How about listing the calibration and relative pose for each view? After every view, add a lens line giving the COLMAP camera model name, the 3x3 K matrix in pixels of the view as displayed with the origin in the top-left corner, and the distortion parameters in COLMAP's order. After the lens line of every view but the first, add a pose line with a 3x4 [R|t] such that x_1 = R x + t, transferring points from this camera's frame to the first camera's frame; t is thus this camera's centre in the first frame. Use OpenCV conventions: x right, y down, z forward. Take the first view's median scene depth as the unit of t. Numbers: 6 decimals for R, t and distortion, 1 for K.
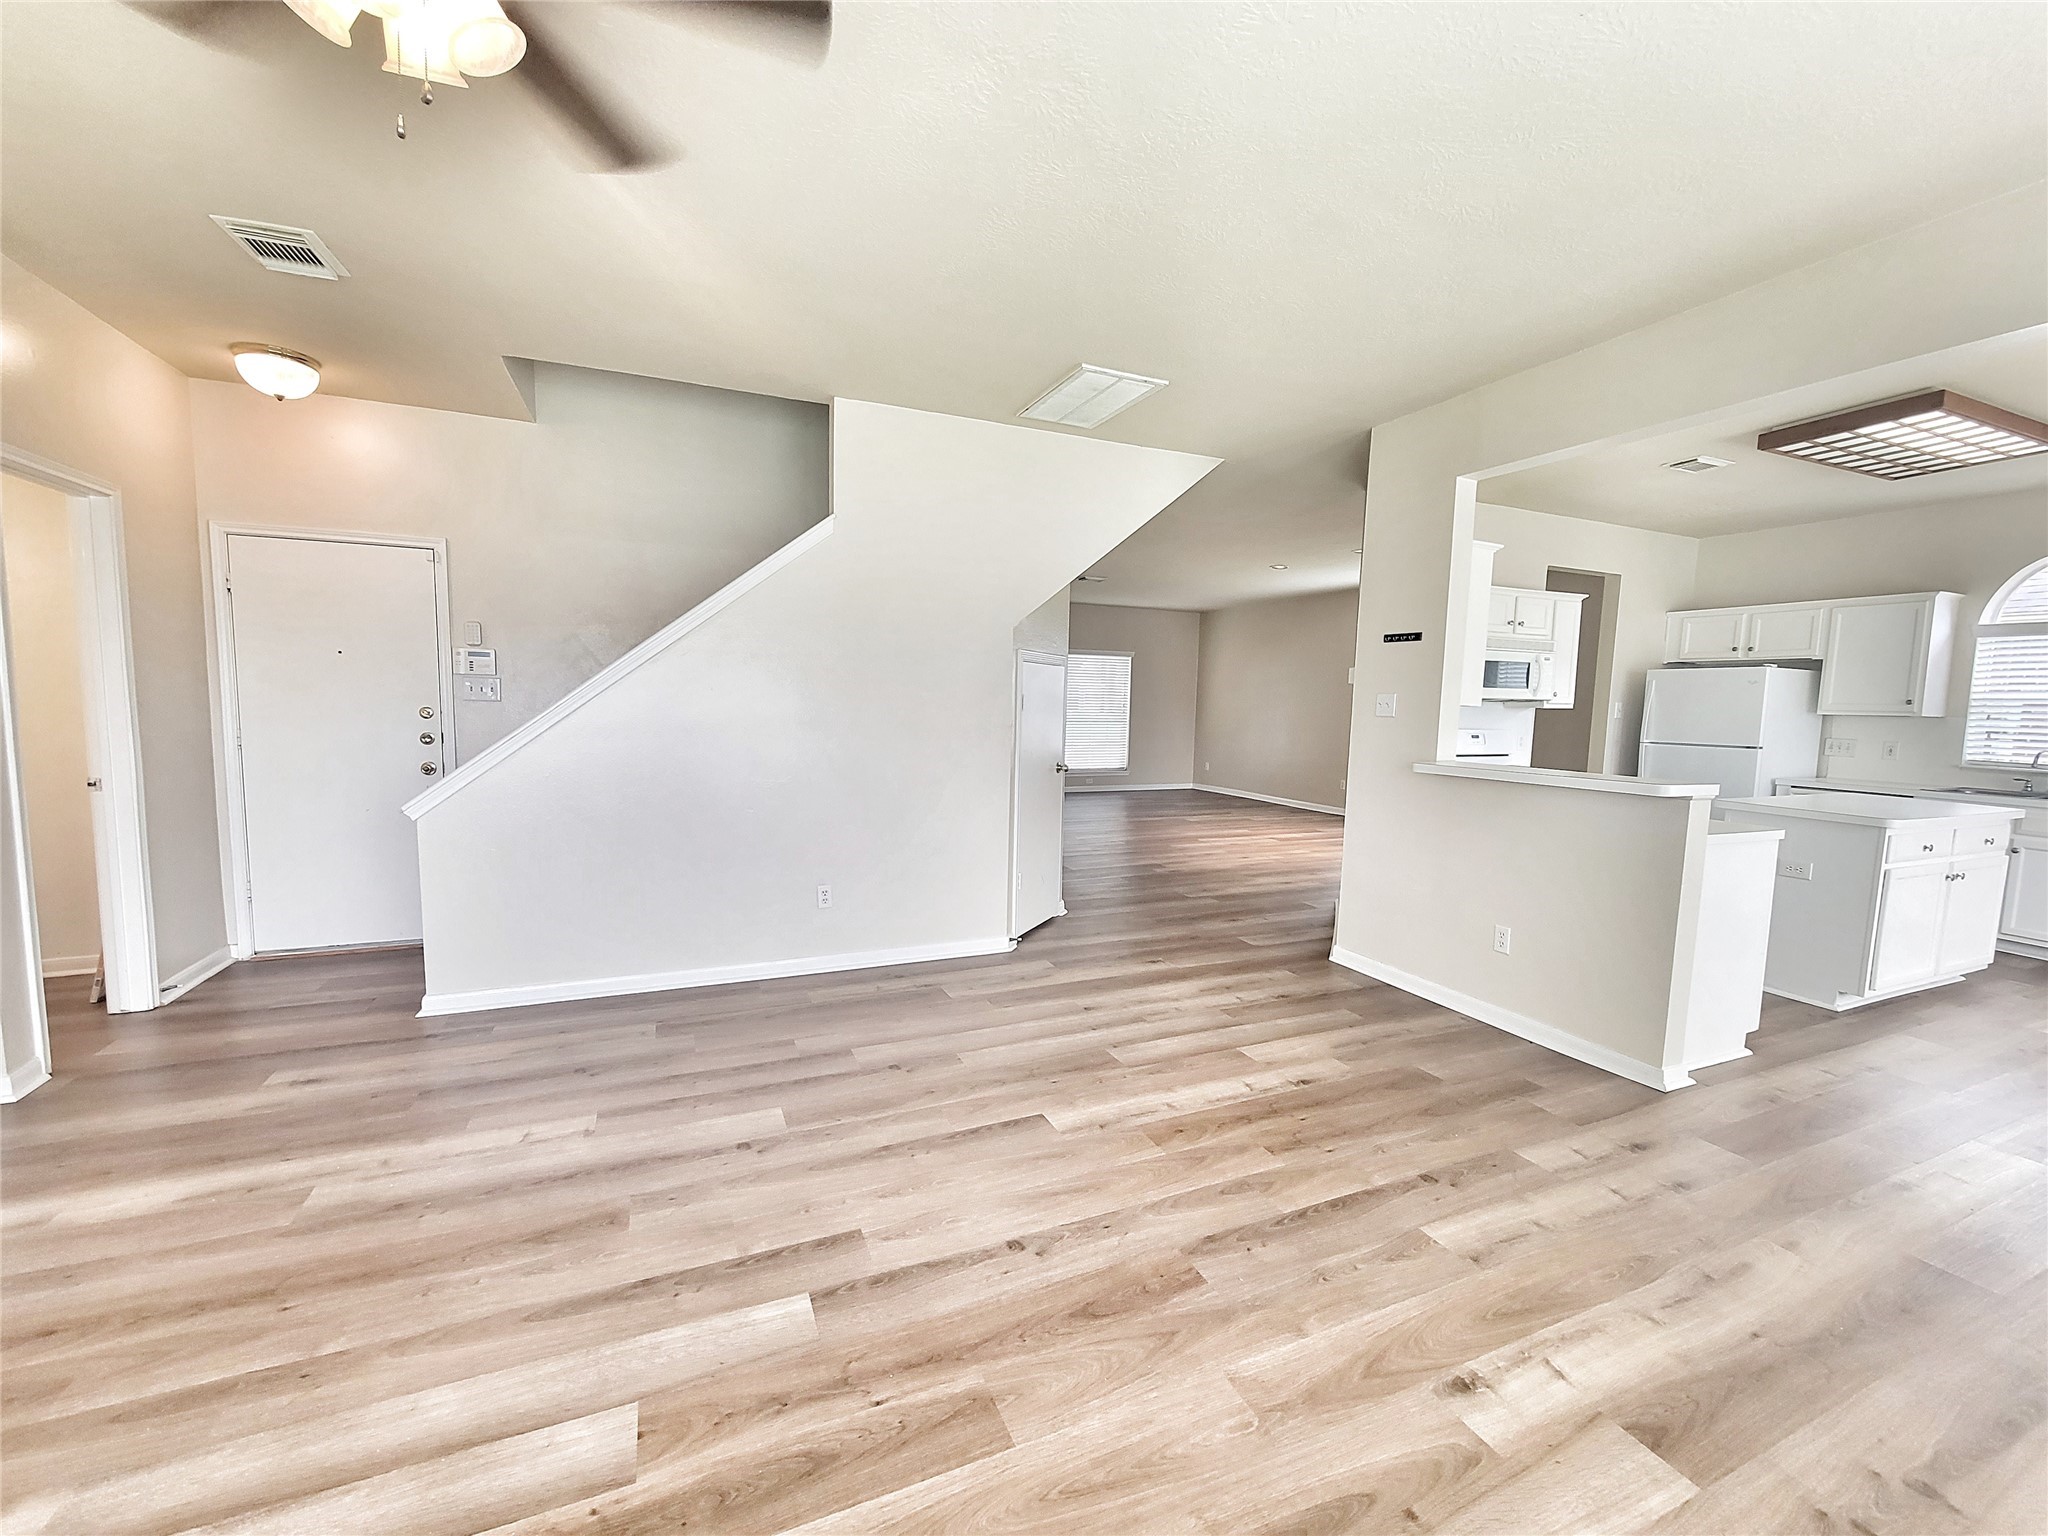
lens RADIAL K [[834.9, 0, 1031.4], [0, 834.9, 776.0], [0, 0, 1]] dist [-0.000927, -0.000197]
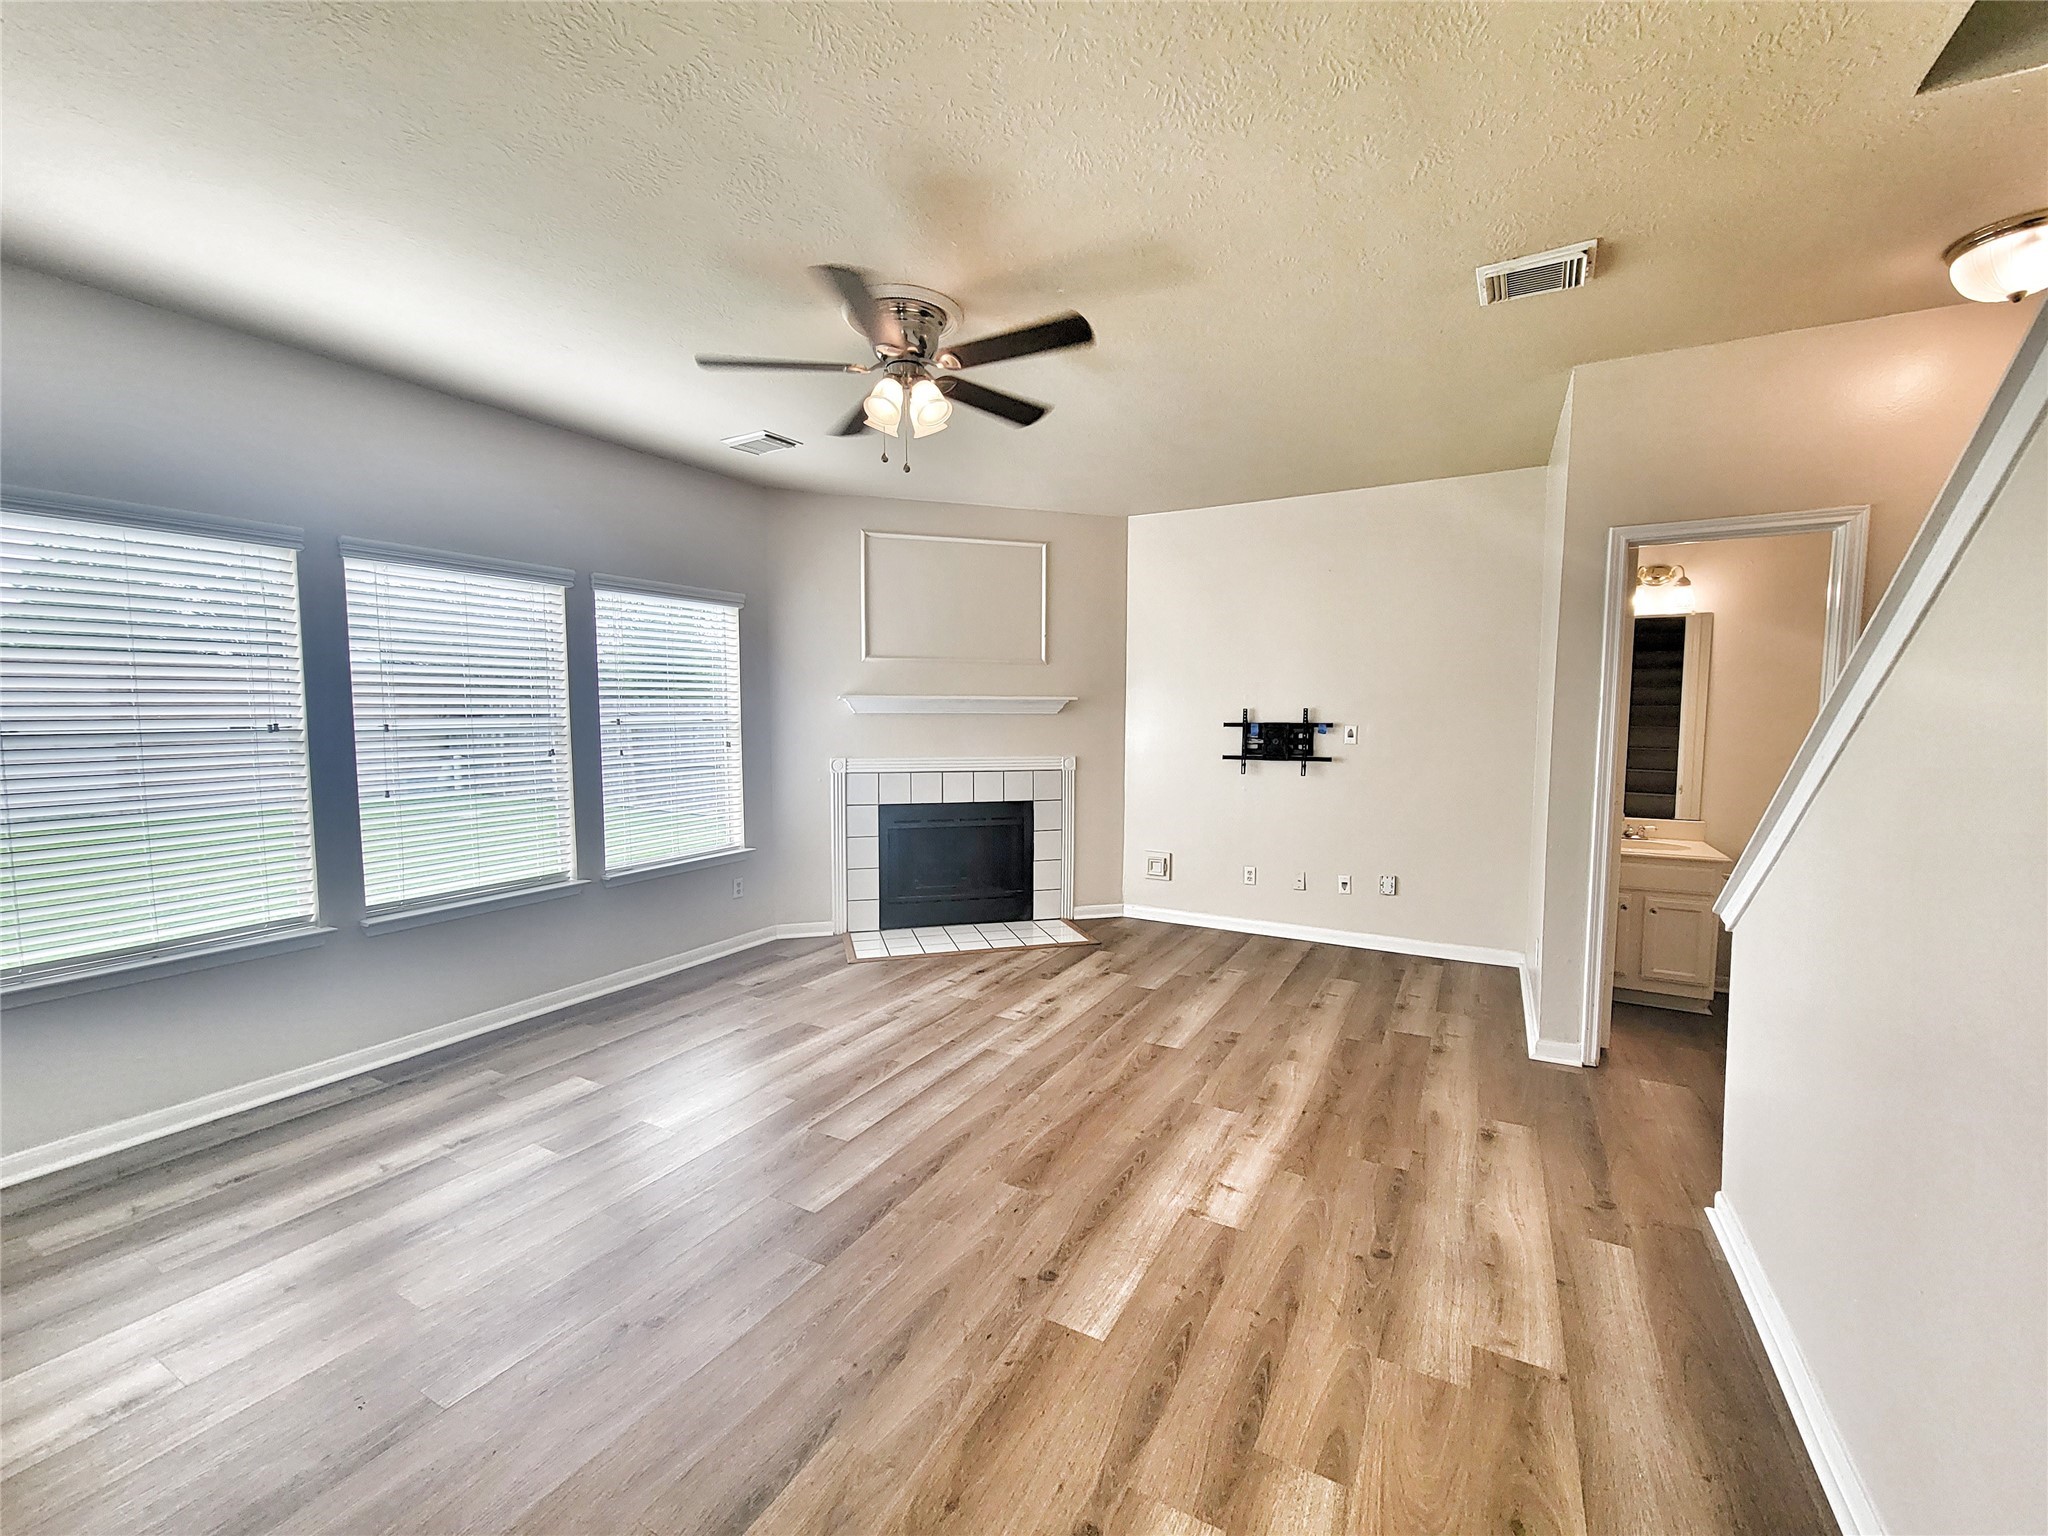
lens RADIAL K [[834.9, 0, 1031.4], [0, 834.9, 776.0], [0, 0, 1]] dist [-0.000927, -0.000197]
pose [[-0.793975, 0.022521, -0.607534, 0.164056], [-0.073475, 0.988434, 0.132665, -0.160115], [0.603495, 0.149971, -0.783137, 1.552417]]
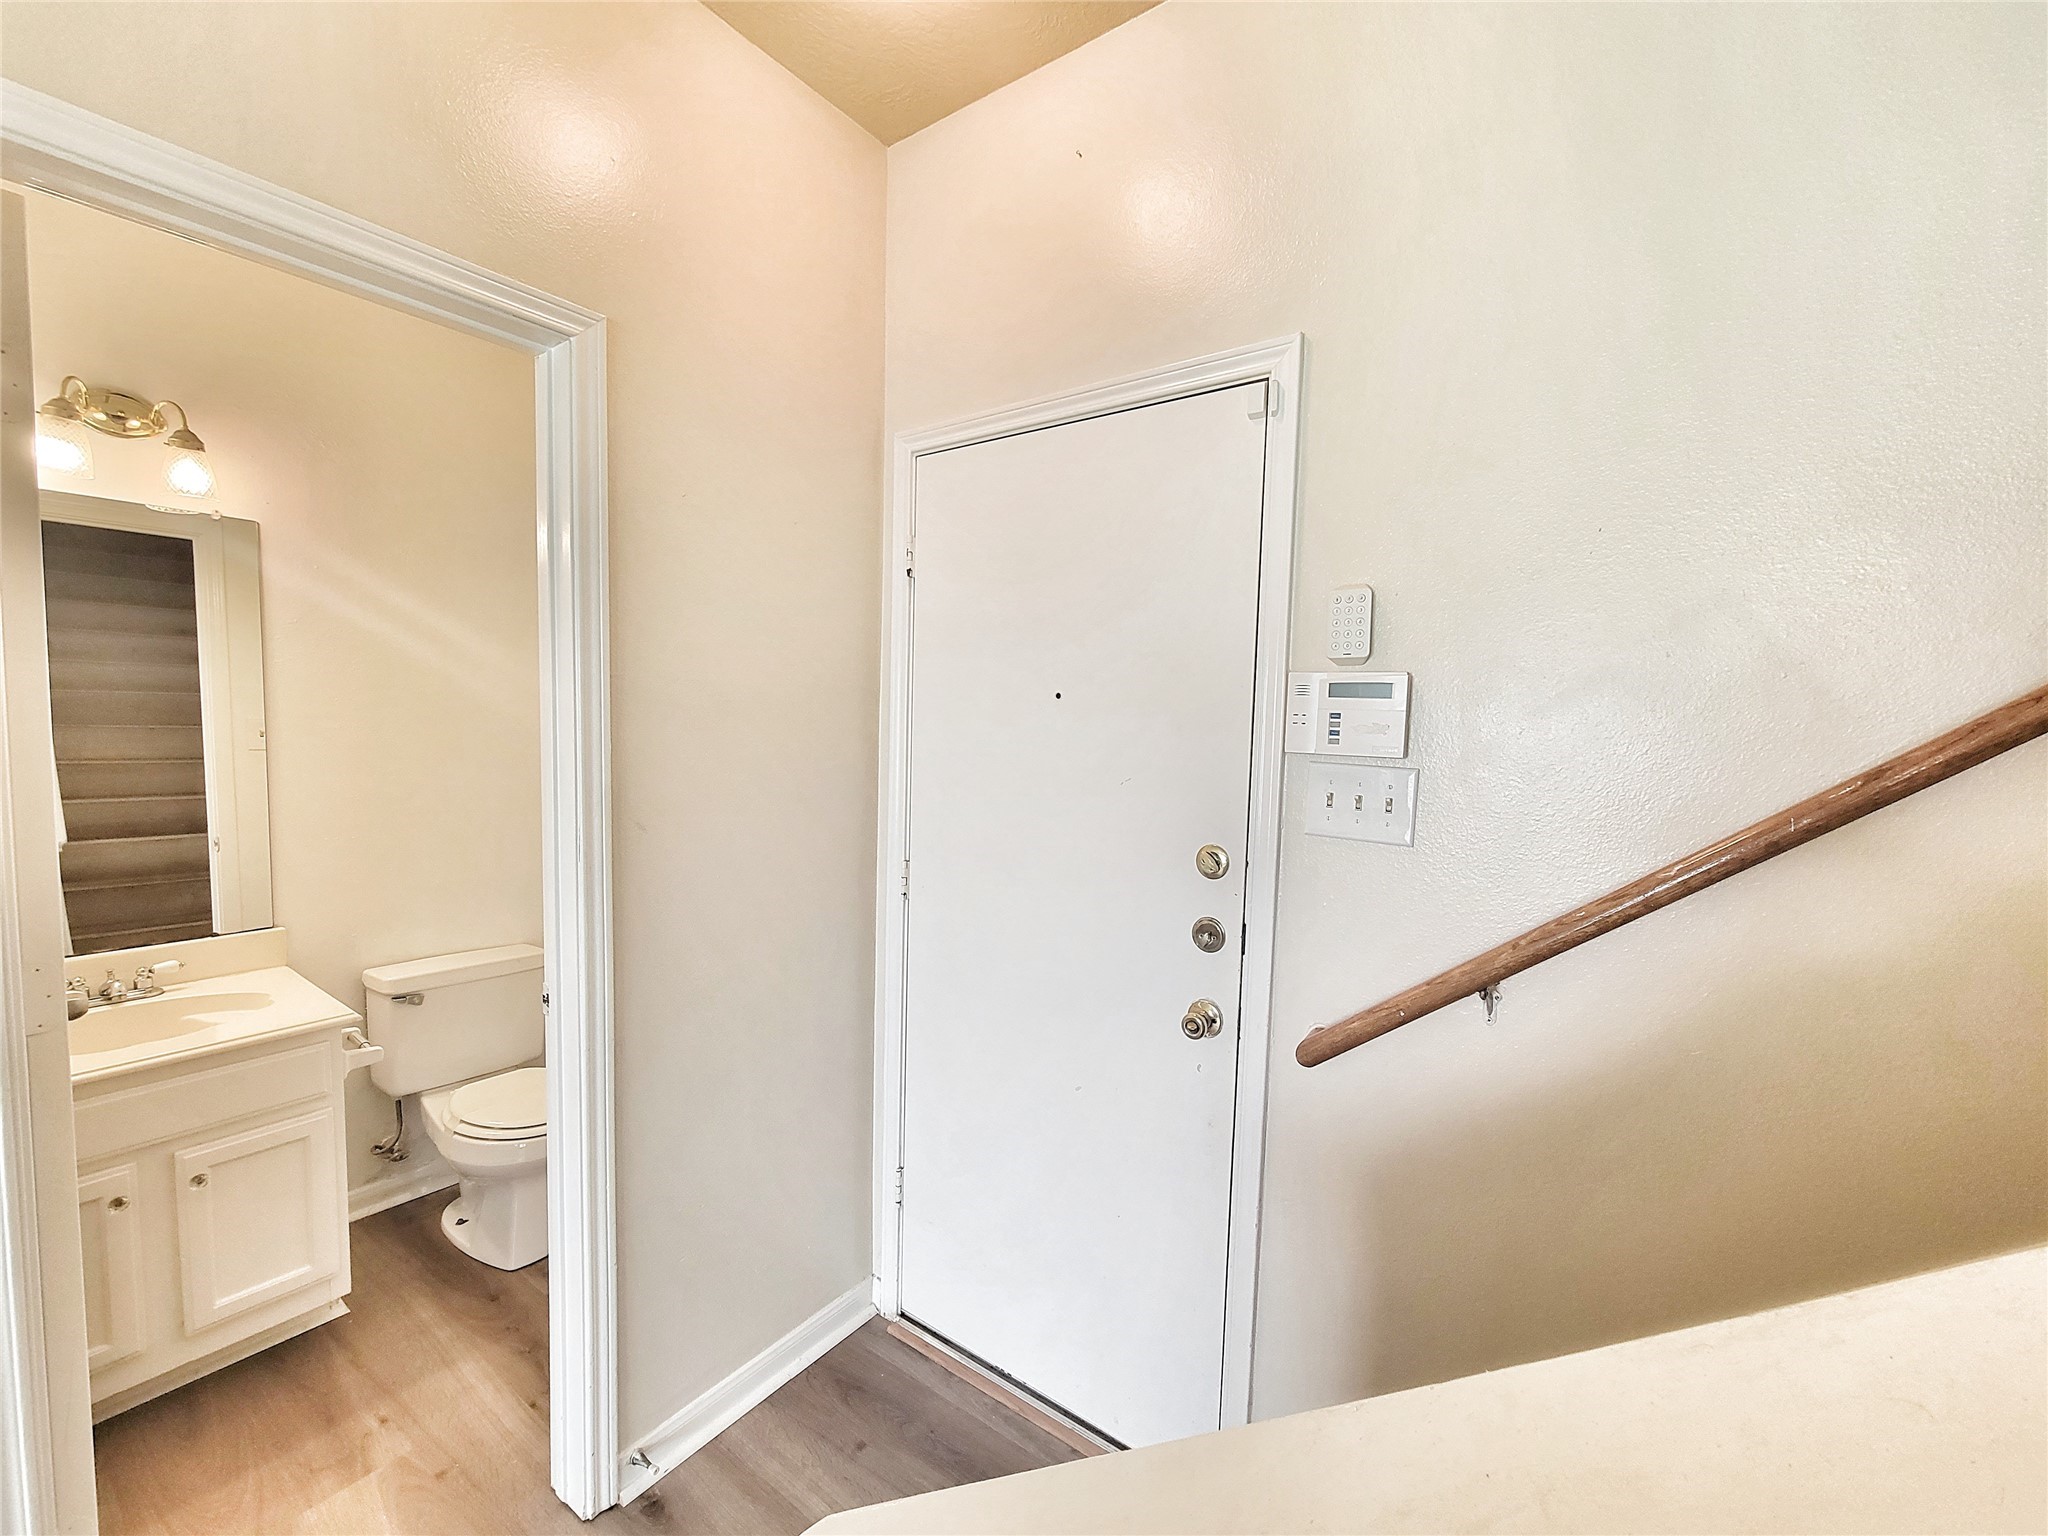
lens RADIAL K [[834.9, 0, 1031.4], [0, 834.9, 776.0], [0, 0, 1]] dist [-0.000927, -0.000197]
pose [[0.510969, 0.054244, -0.857886, -0.791417], [-0.098894, 0.995090, 0.004016, -0.179301], [0.853891, 0.082787, 0.513825, 1.278461]]
